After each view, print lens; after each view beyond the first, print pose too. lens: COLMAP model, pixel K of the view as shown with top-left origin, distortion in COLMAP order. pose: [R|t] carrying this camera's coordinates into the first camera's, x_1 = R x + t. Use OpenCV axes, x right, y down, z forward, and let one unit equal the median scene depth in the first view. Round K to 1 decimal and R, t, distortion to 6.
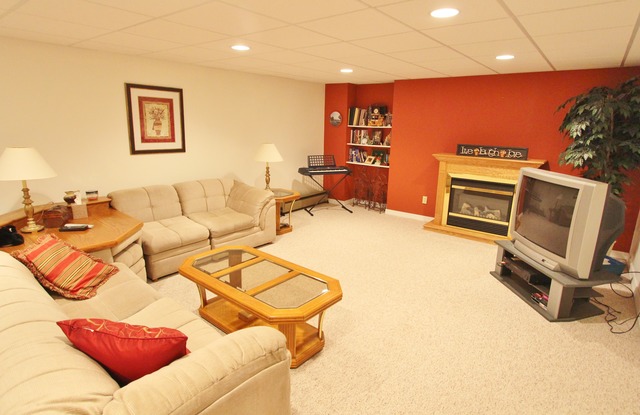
lens RADIAL K [[356.1, 0, 318.8], [0, 356.1, 205.0], [0, 0, 1]] dist [-0.000420, 0.000529]
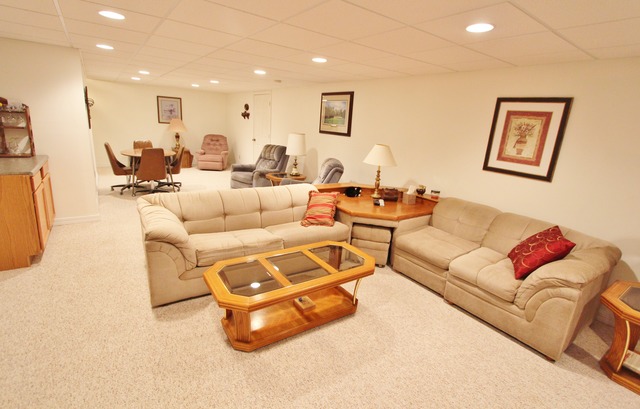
lens RADIAL K [[299.7, 0, 320.8], [0, 299.7, 202.8], [0, 0, 1]] dist [-0.002411, -0.000227]
pose [[-0.242244, 0.231968, -0.942077, 0.384584], [-0.283447, 0.911715, 0.297377, -0.173520], [0.927888, 0.339067, -0.155107, 0.721992]]
